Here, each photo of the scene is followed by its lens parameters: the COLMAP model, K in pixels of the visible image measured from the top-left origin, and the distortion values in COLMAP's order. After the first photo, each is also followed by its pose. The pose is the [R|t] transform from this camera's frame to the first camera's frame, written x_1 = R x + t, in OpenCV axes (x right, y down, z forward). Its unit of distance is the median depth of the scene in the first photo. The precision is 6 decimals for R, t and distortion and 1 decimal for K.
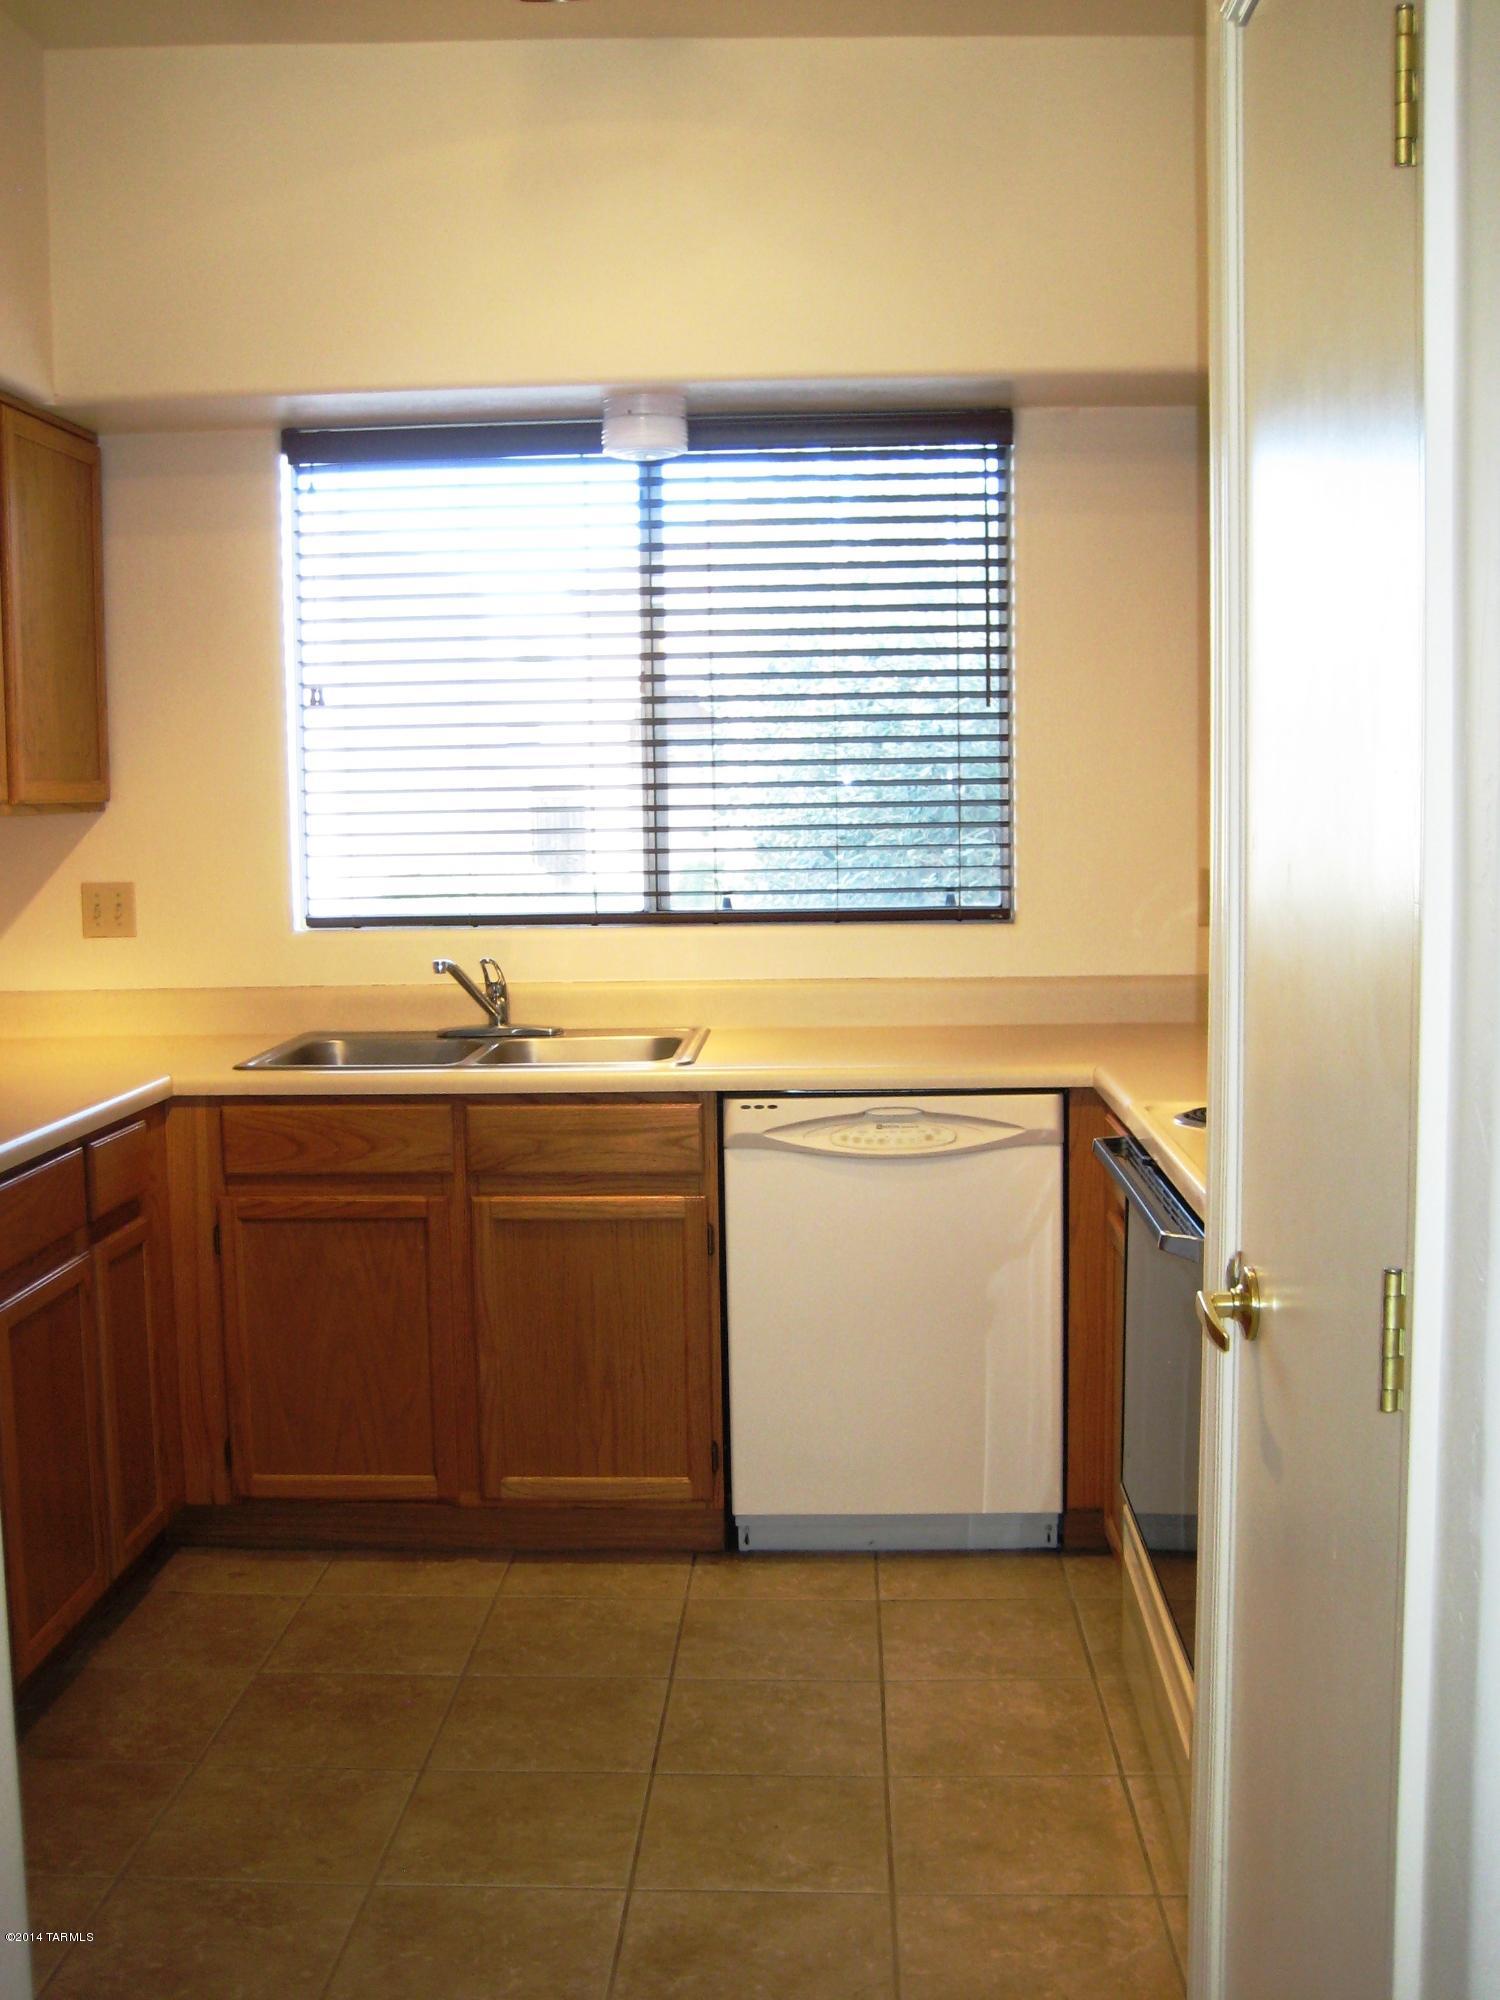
lens RADIAL K [[2102.0, 0, 724.0], [0, 2102.0, 1006.4], [0, 0, 1]] dist [-0.156071, 0.209191]
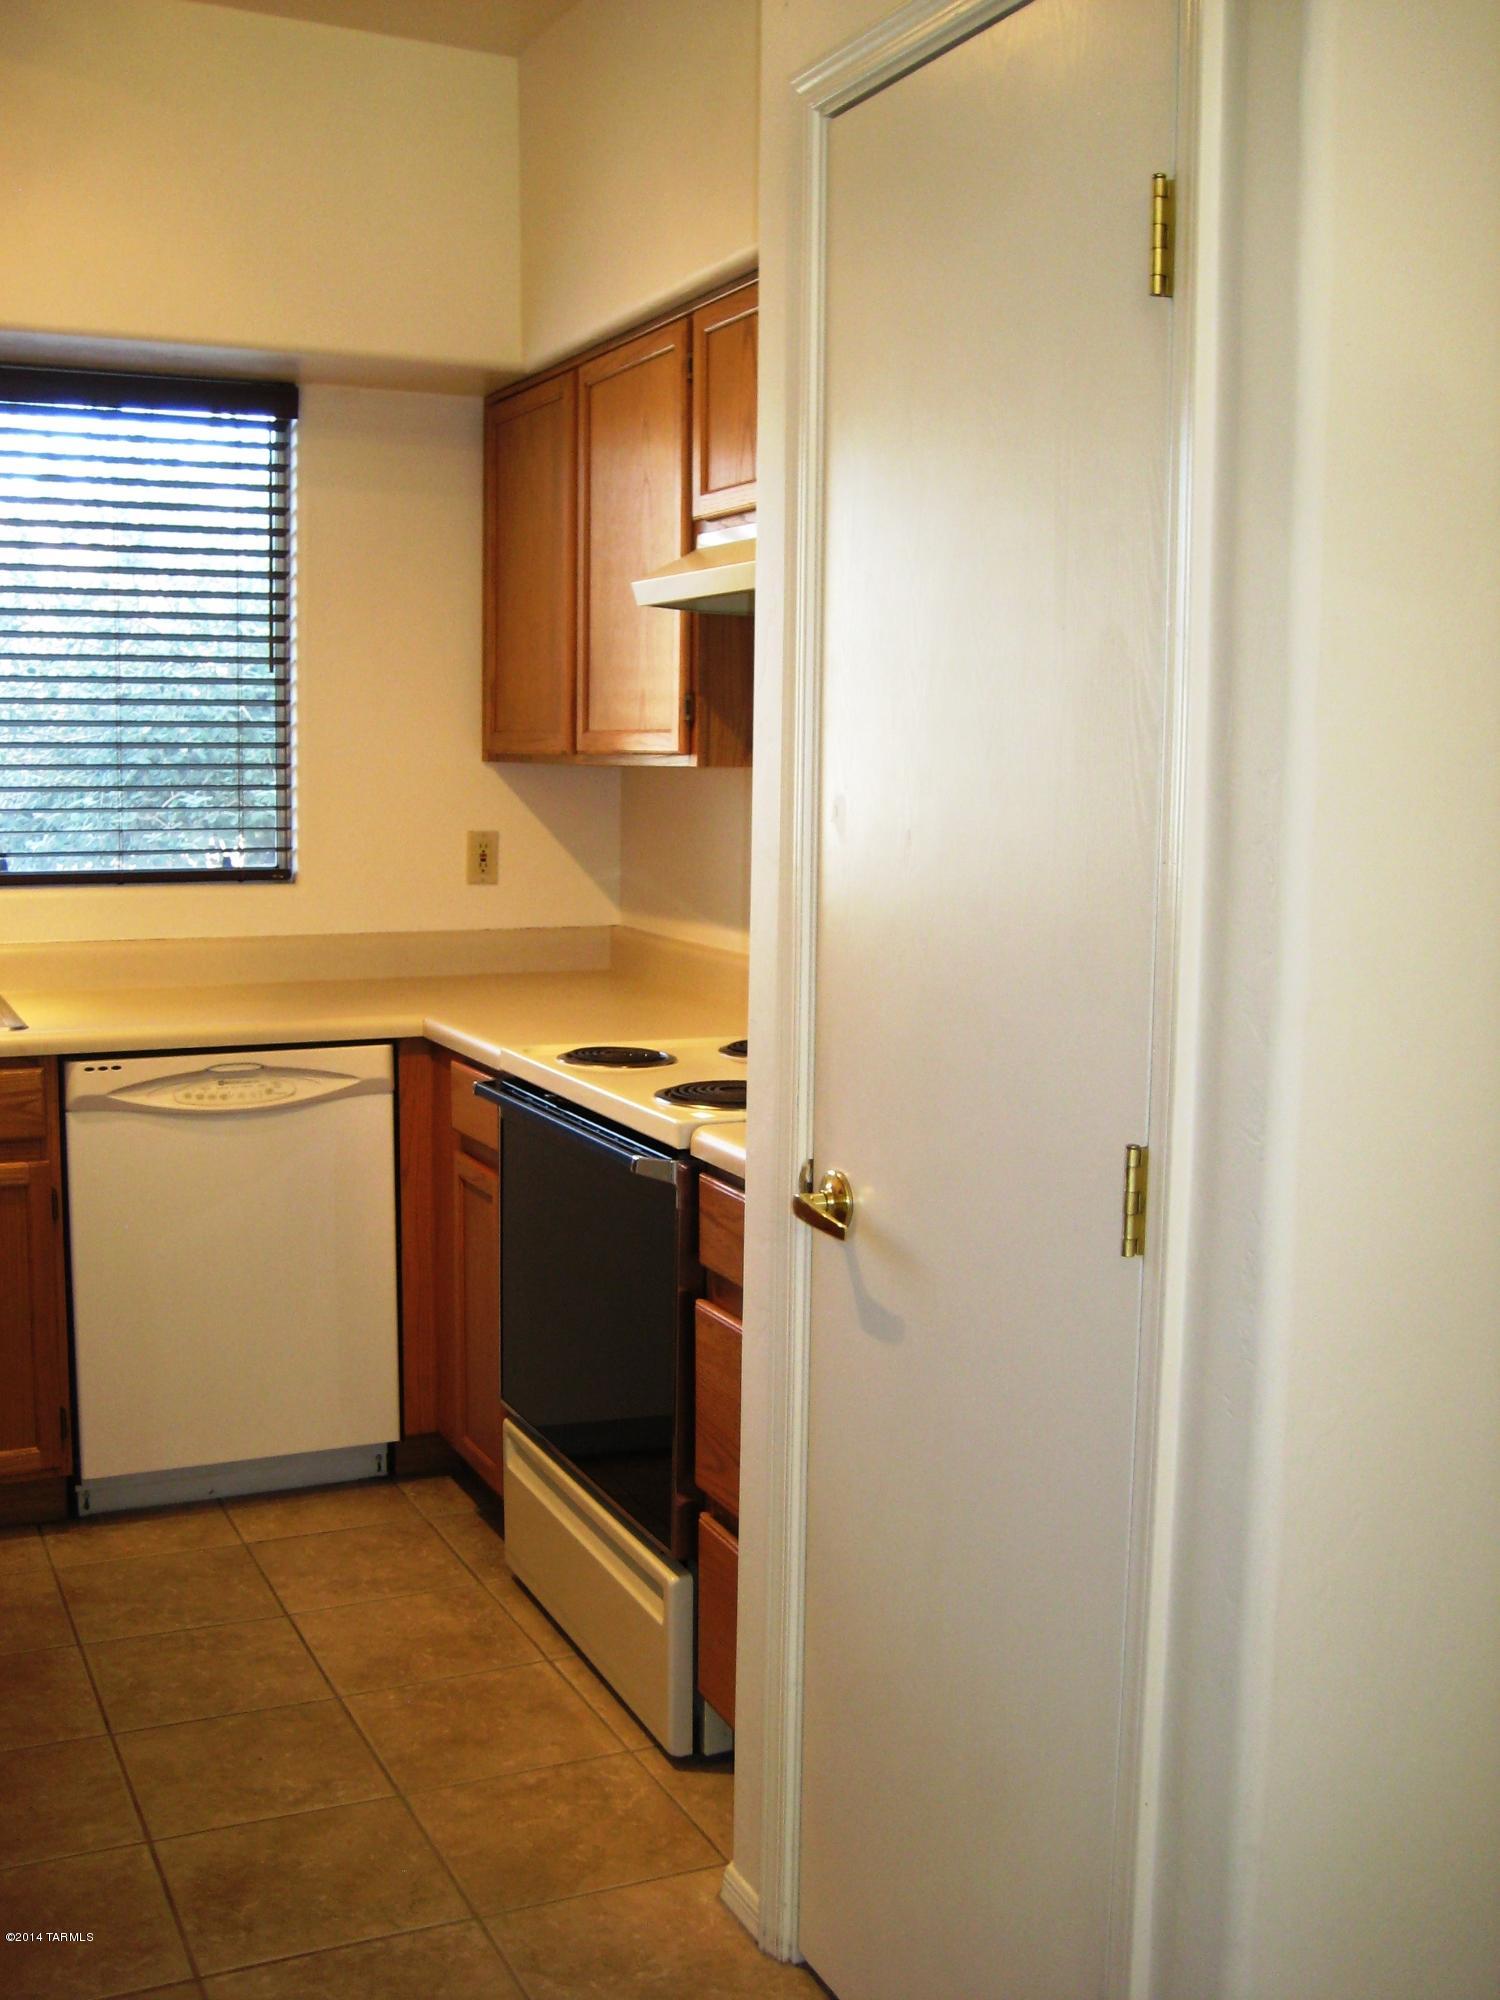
lens RADIAL K [[2102.0, 0, 724.0], [0, 2102.0, 1006.4], [0, 0, 1]] dist [-0.156071, 0.209191]
pose [[0.885378, -0.031064, 0.463832, -0.176655], [0.022449, 0.999458, 0.024086, 0.001079], [-0.464329, -0.010913, 0.885596, -0.012887]]
